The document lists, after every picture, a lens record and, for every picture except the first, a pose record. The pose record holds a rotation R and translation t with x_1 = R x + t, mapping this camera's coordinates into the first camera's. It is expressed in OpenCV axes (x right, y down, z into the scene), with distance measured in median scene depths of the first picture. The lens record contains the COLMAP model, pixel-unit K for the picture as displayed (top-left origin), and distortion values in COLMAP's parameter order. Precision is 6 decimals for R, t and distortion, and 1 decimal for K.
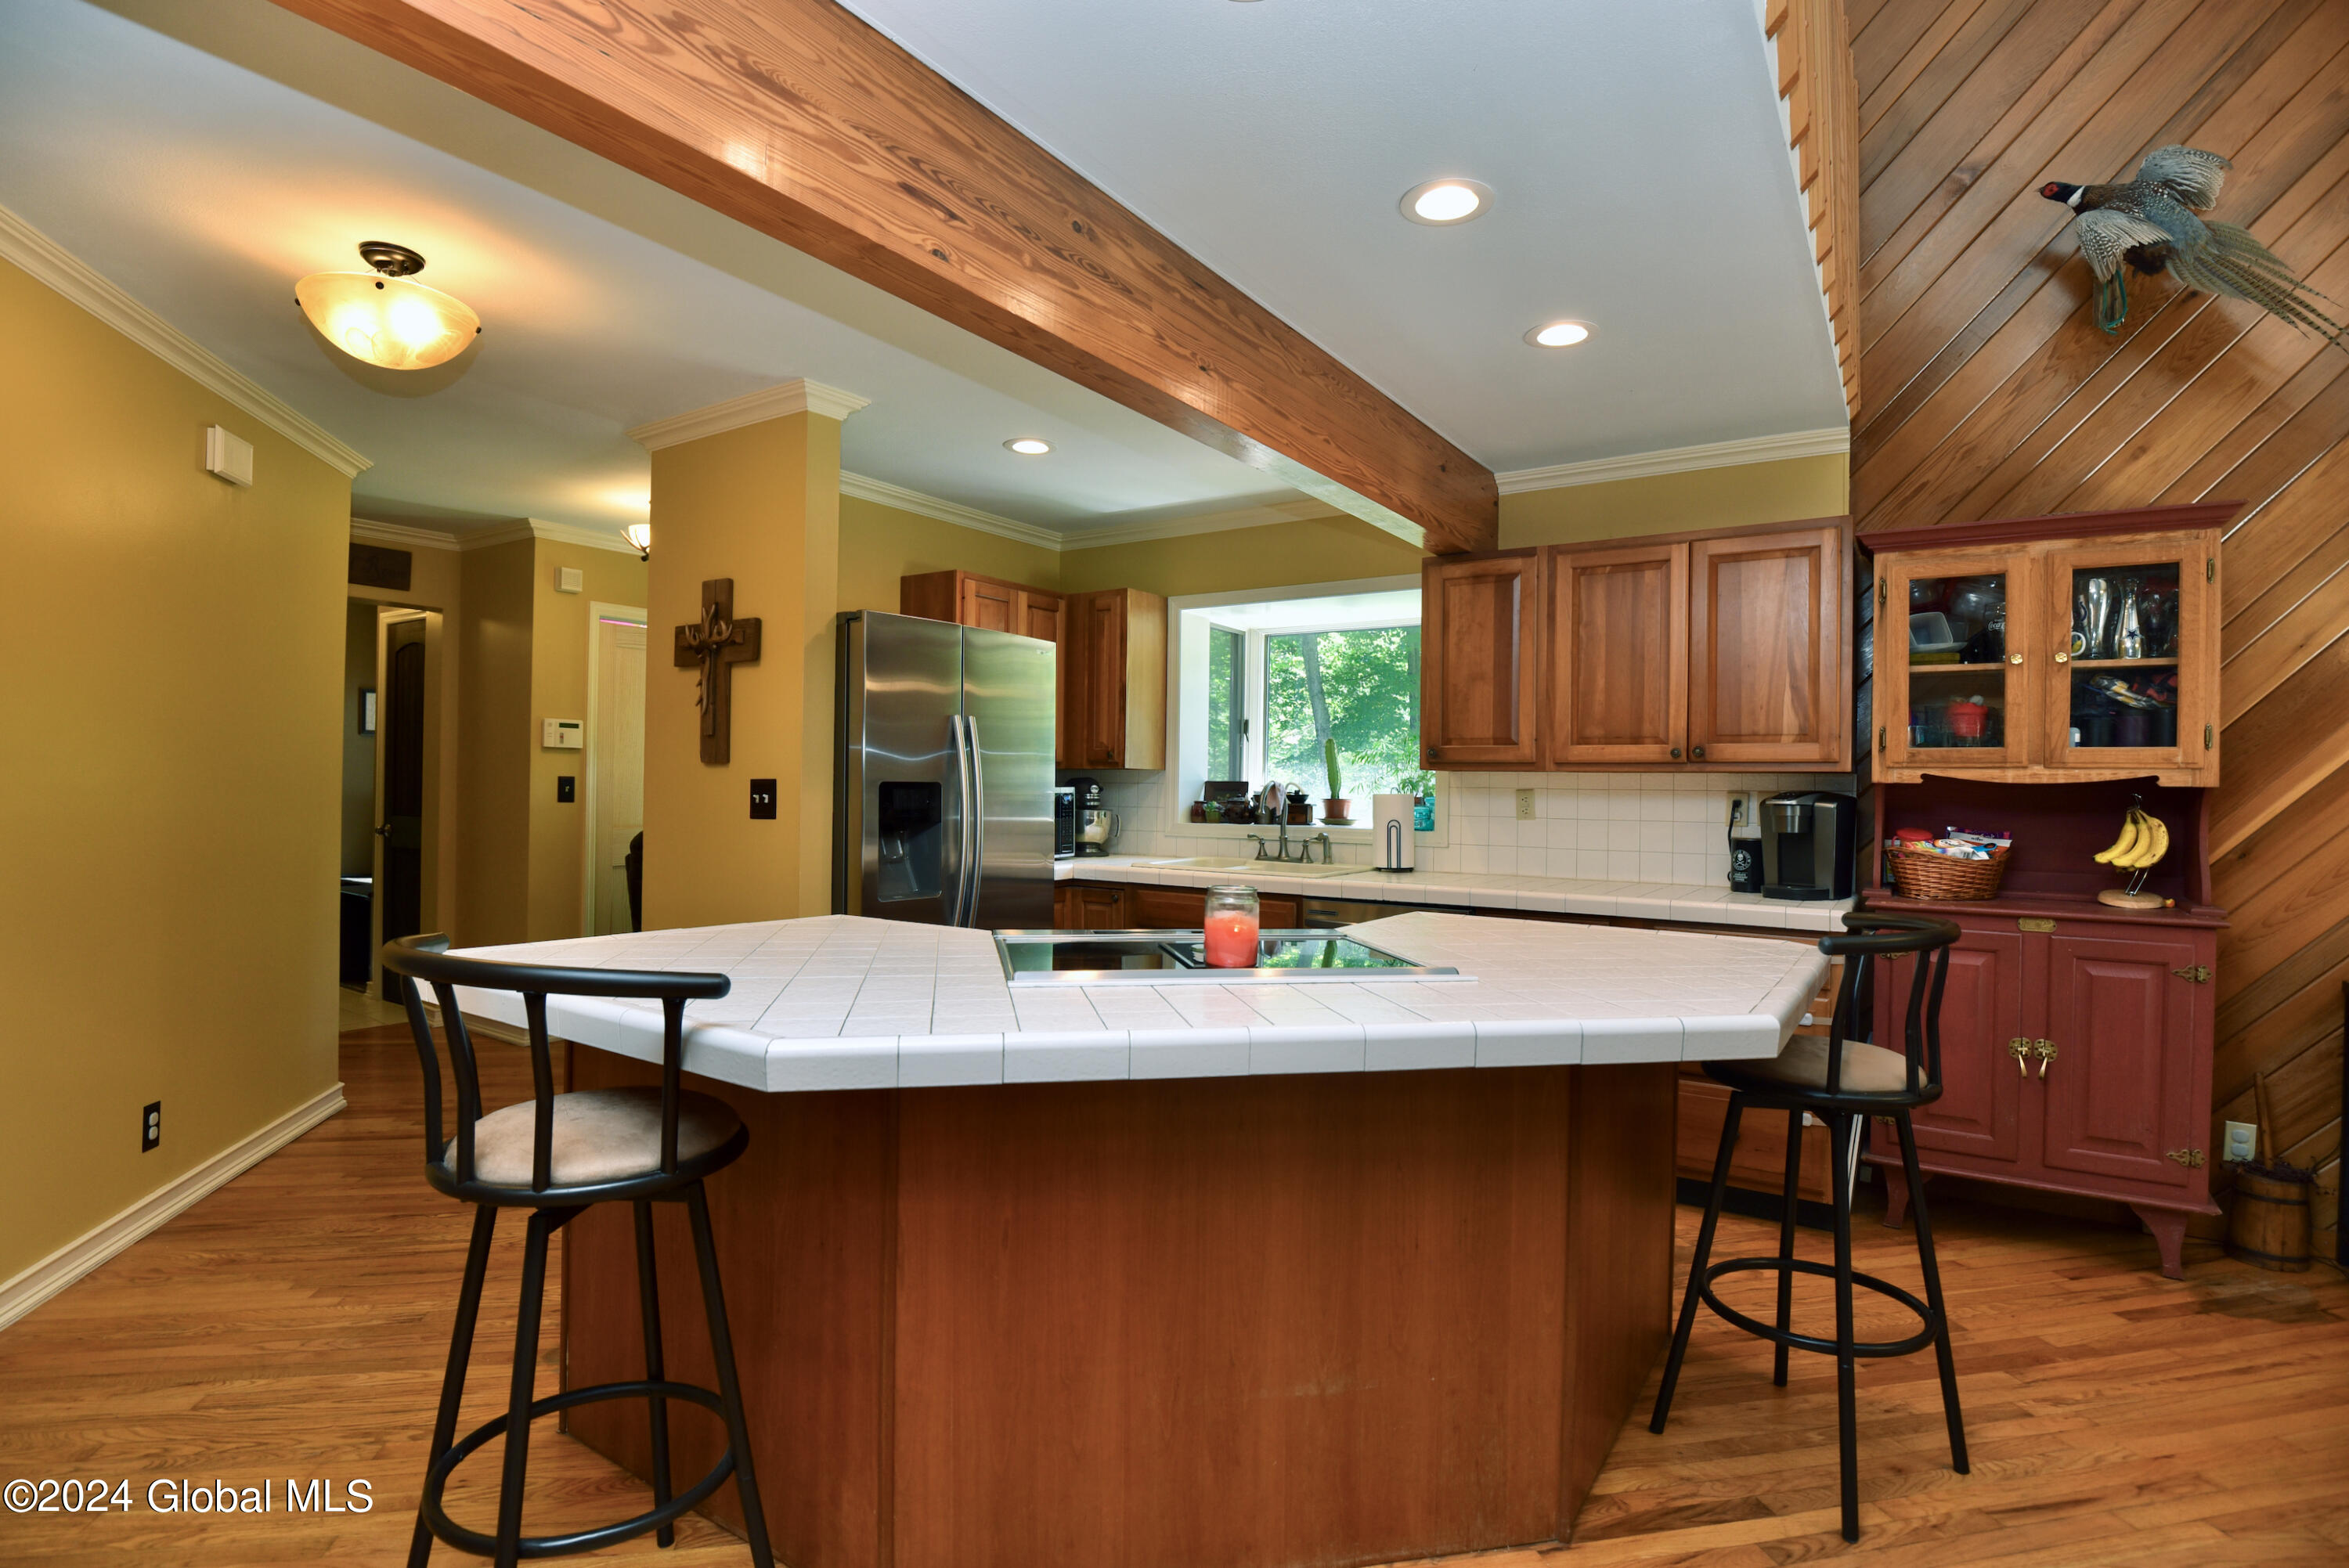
lens RADIAL K [[1144.7, 0, 1183.5], [0, 1144.7, 780.5], [0, 0, 1]] dist [-0.022837, -0.004969]
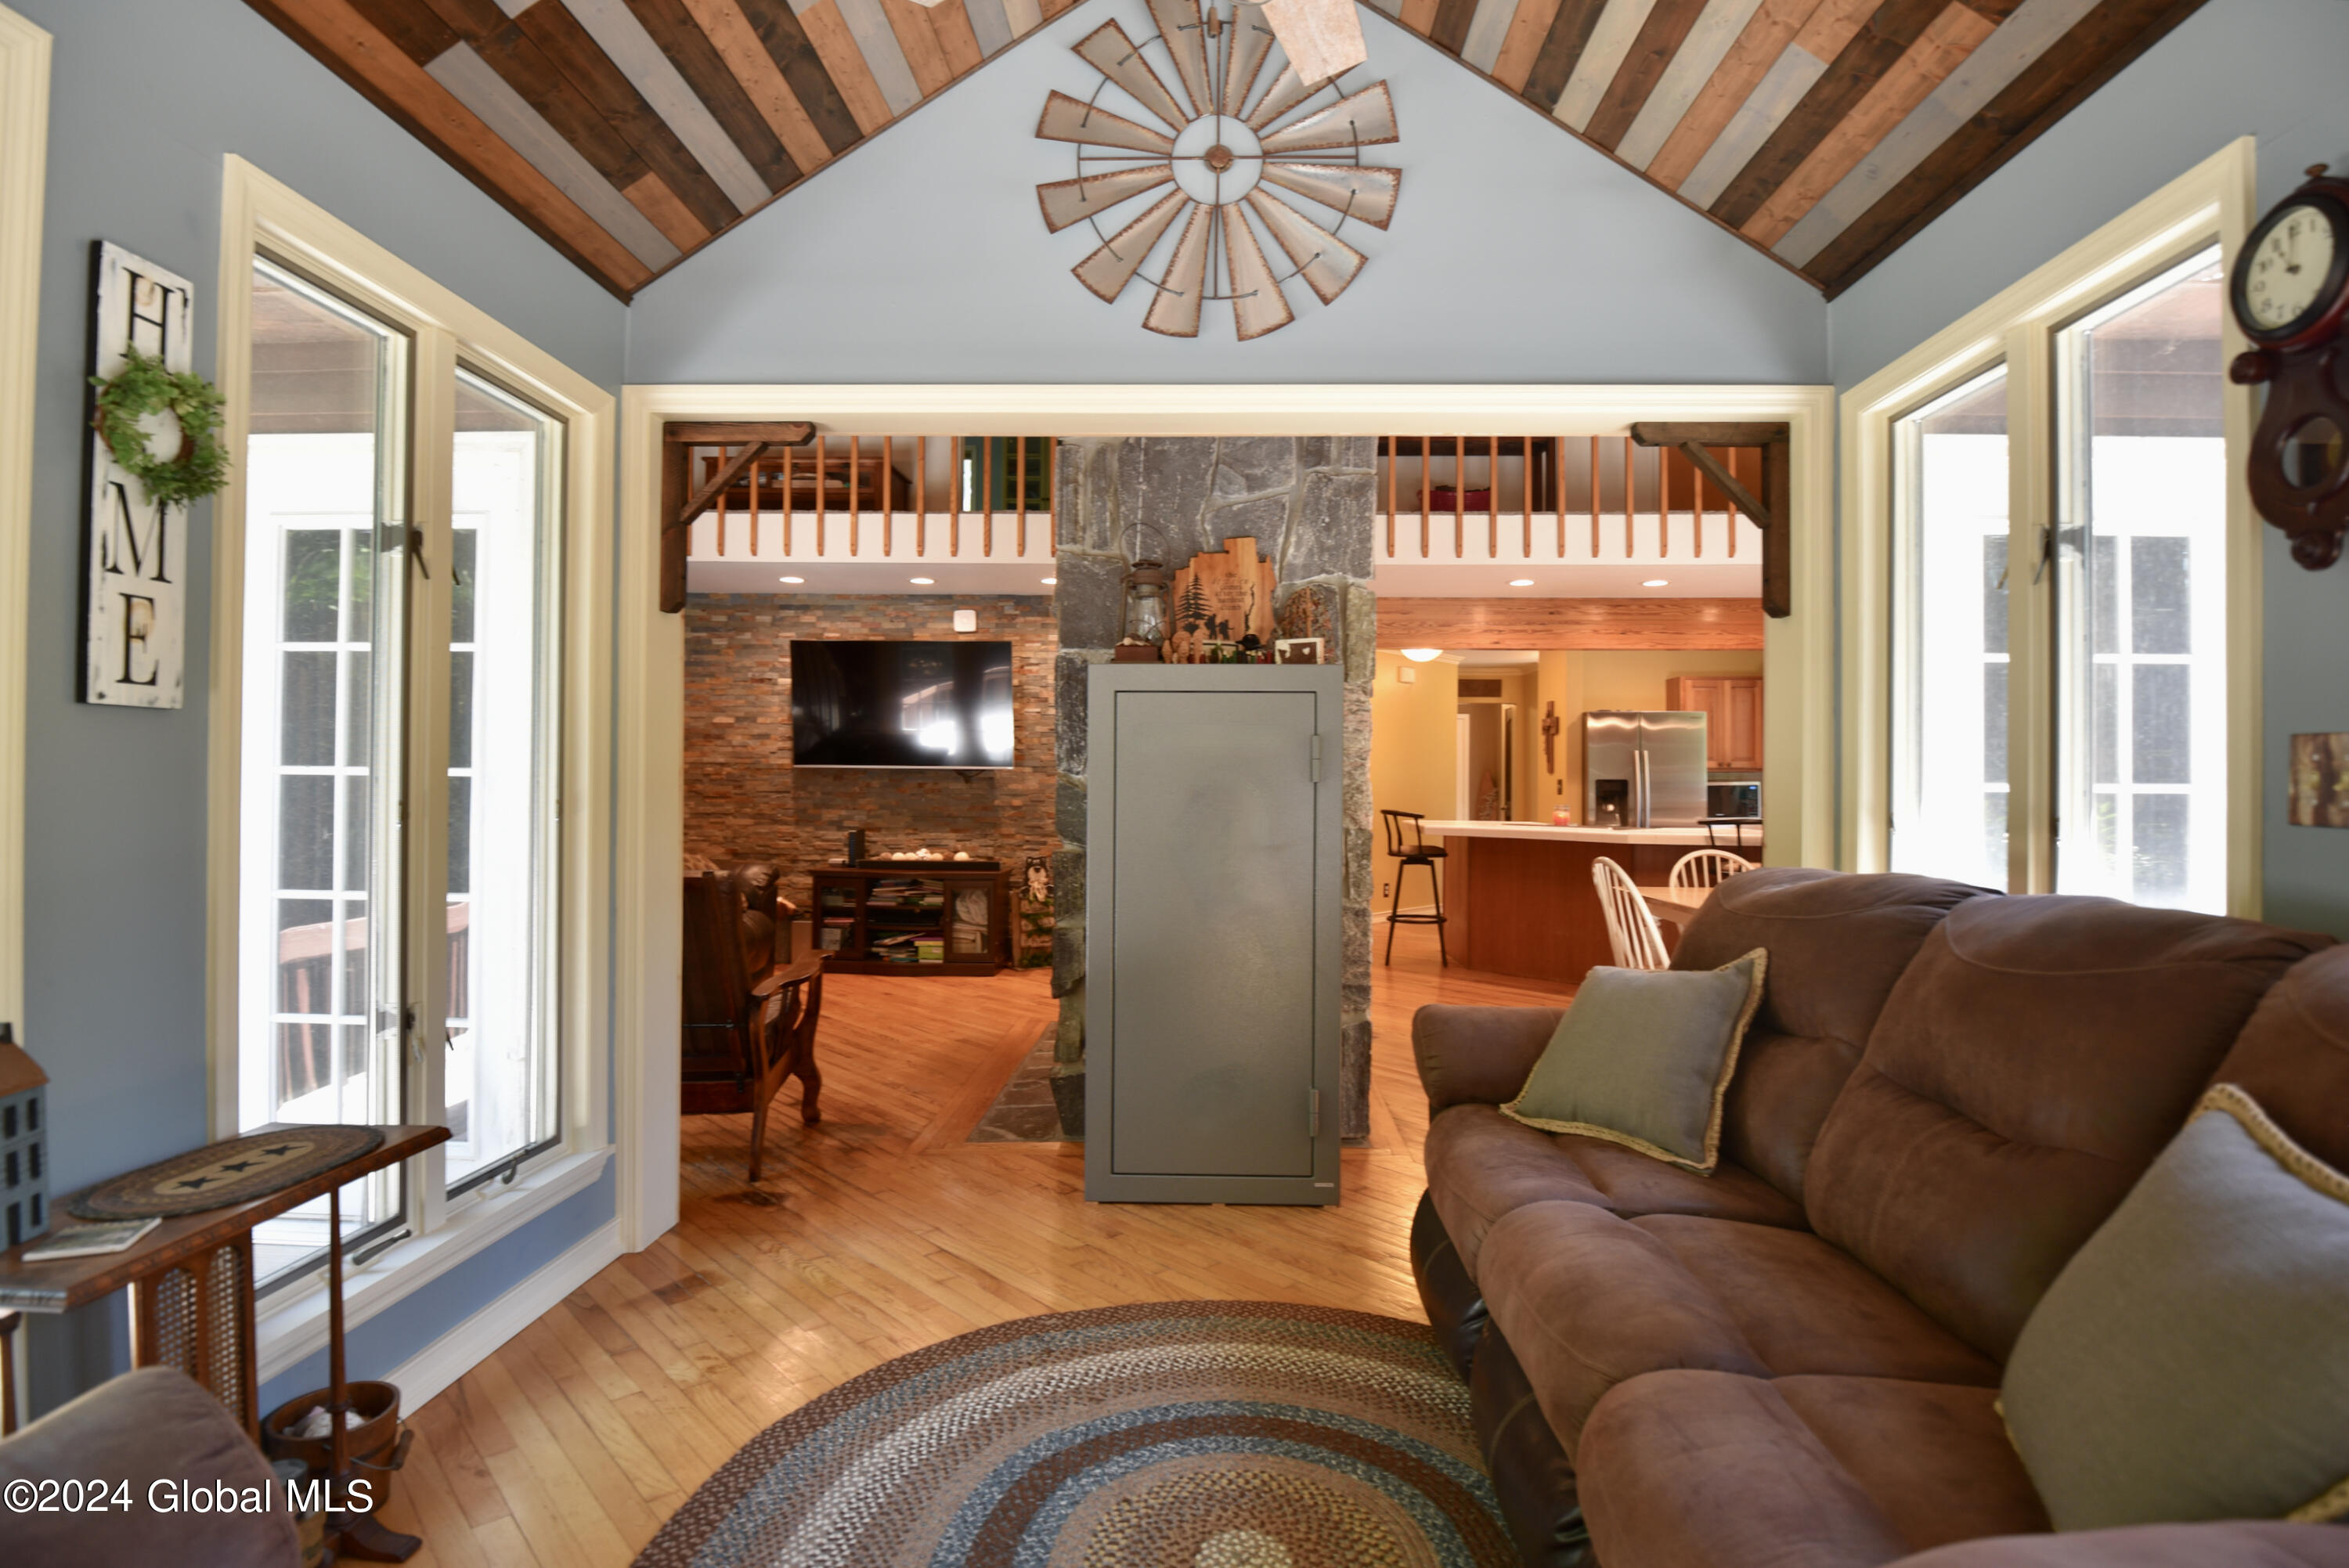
lens RADIAL K [[1169.1, 0, 1183.6], [0, 1169.1, 781.7], [0, 0, 1]] dist [-0.021391, -0.006028]
pose [[0.522389, -0.017338, -0.852531, 1.519189], [0.008423, 0.999849, -0.015173, 0.038770], [0.852665, 0.000745, 0.522457, -1.162189]]
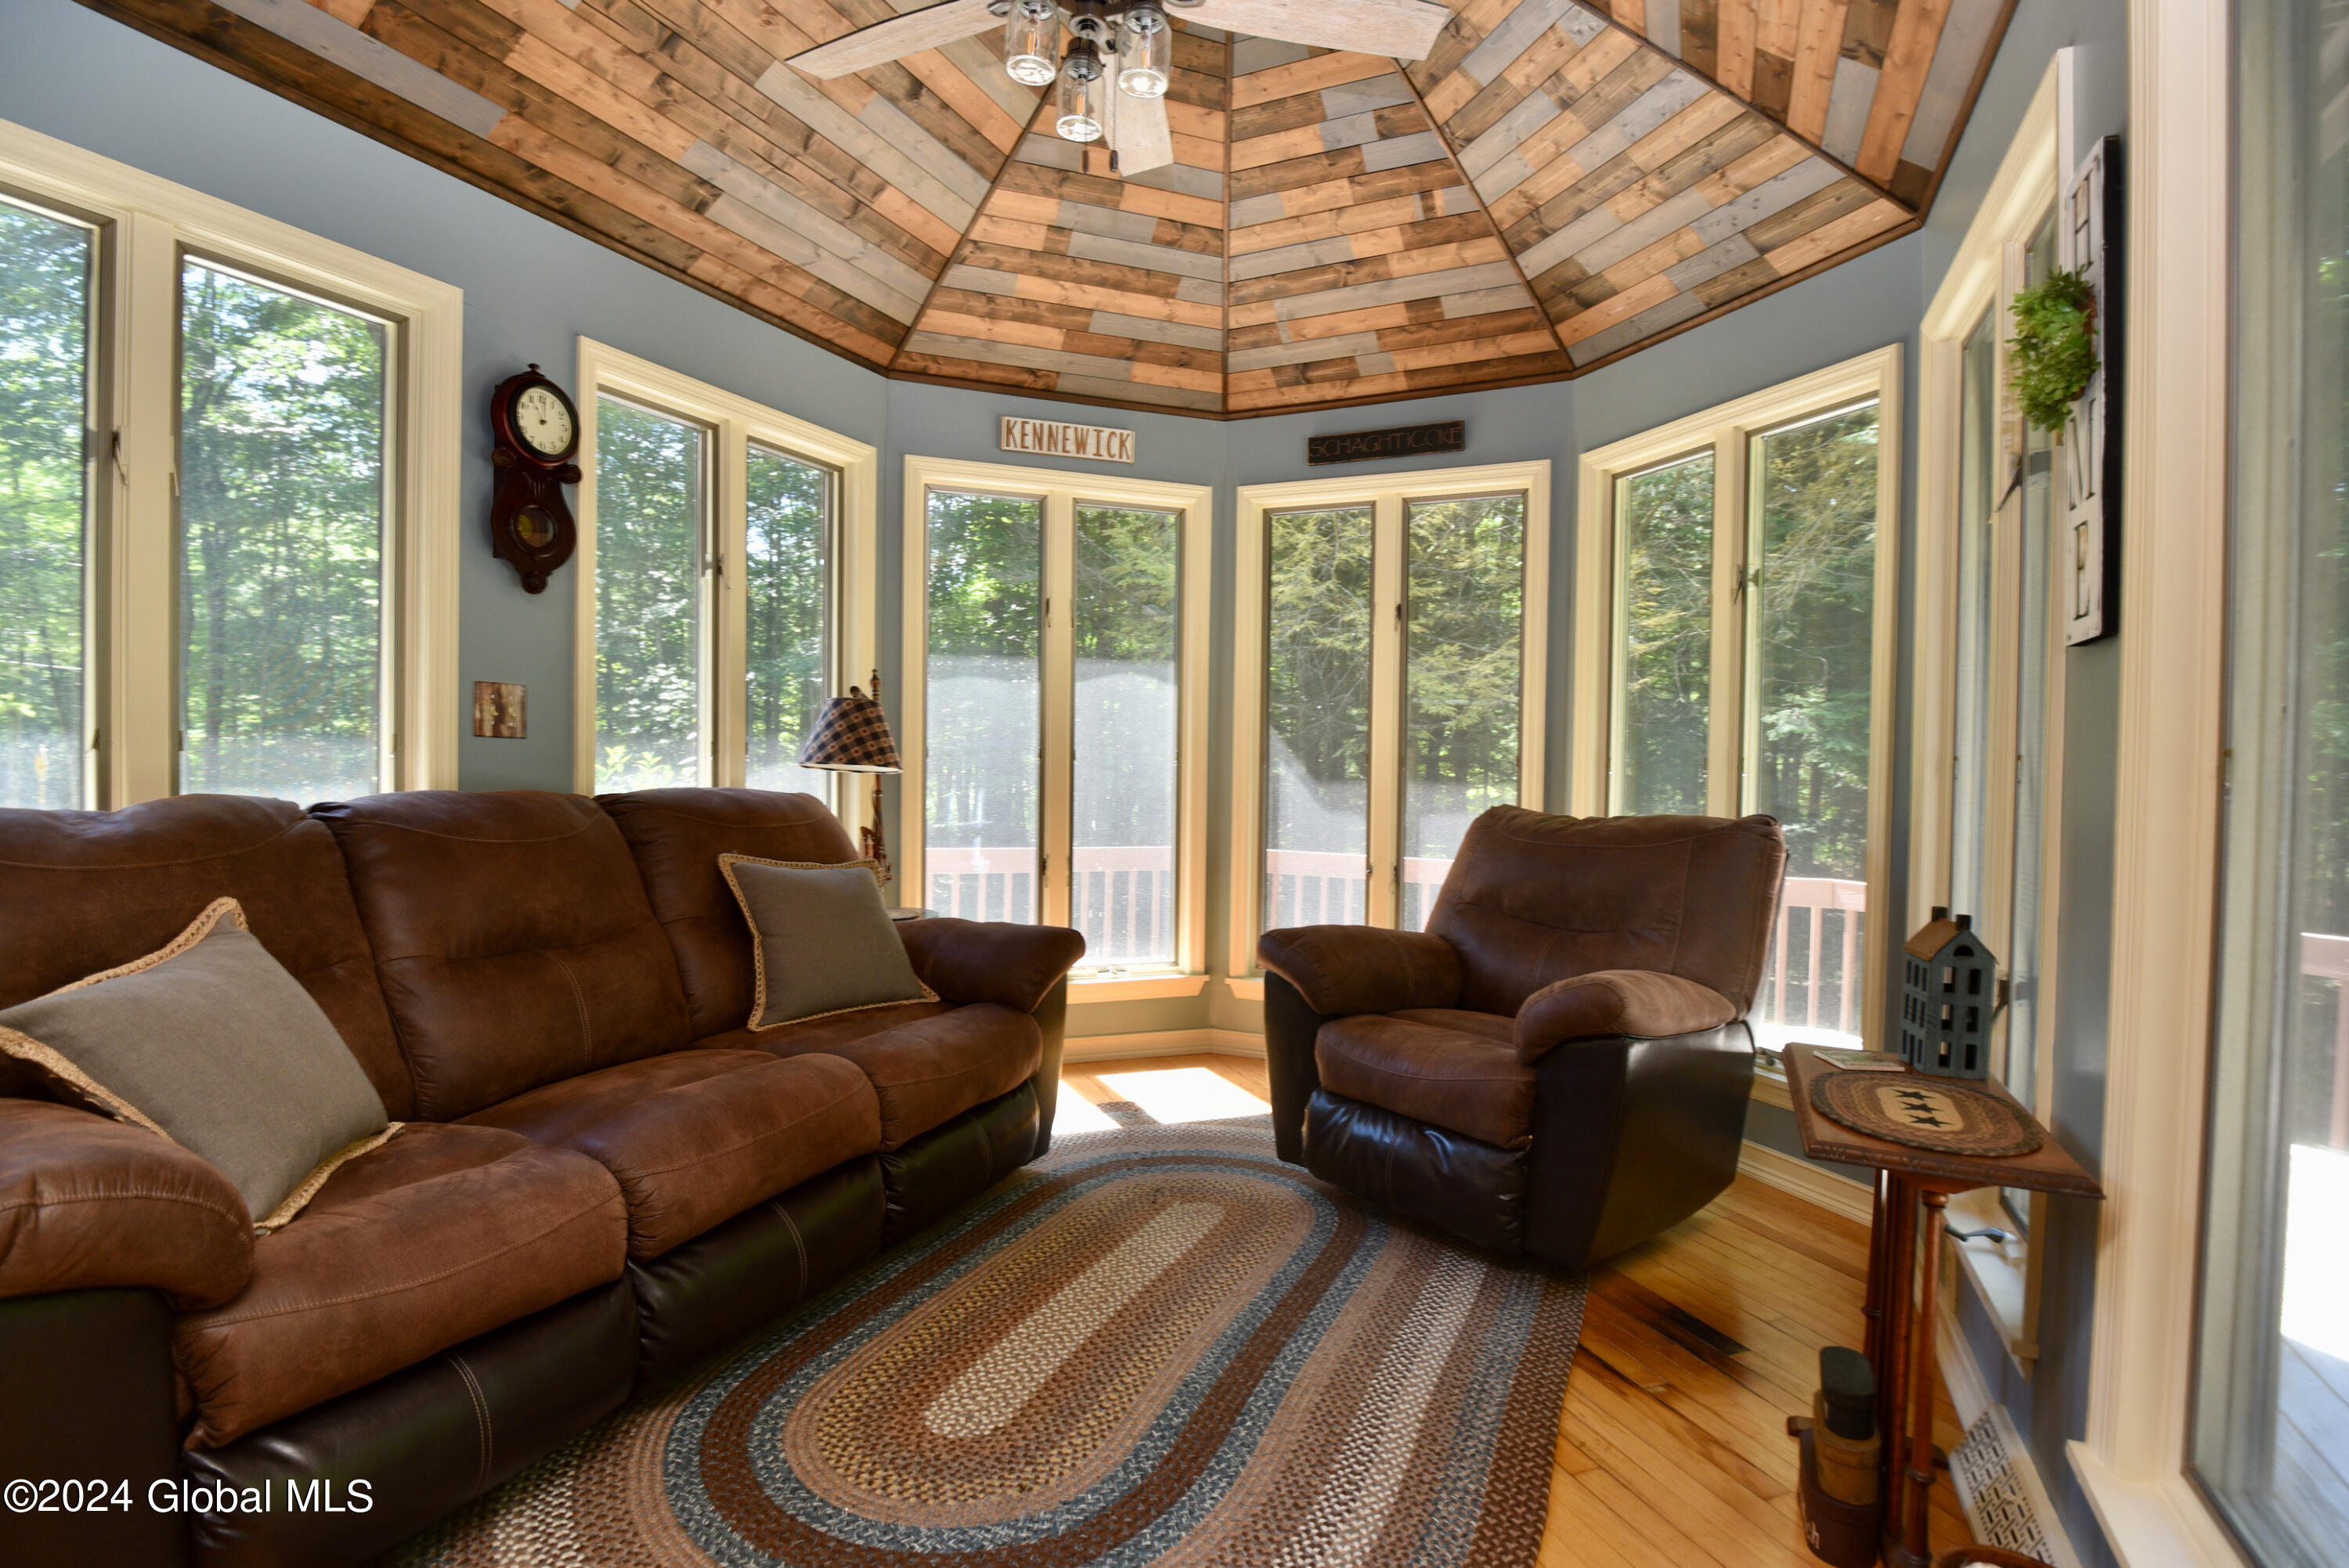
lens RADIAL K [[1144.7, 0, 1183.5], [0, 1144.7, 780.5], [0, 0, 1]] dist [-0.022837, -0.004969]
pose [[-0.155840, -0.033763, 0.987205, 0.521236], [-0.027960, 0.999166, 0.029758, 0.046954], [-0.987386, -0.022965, -0.156654, -0.877163]]
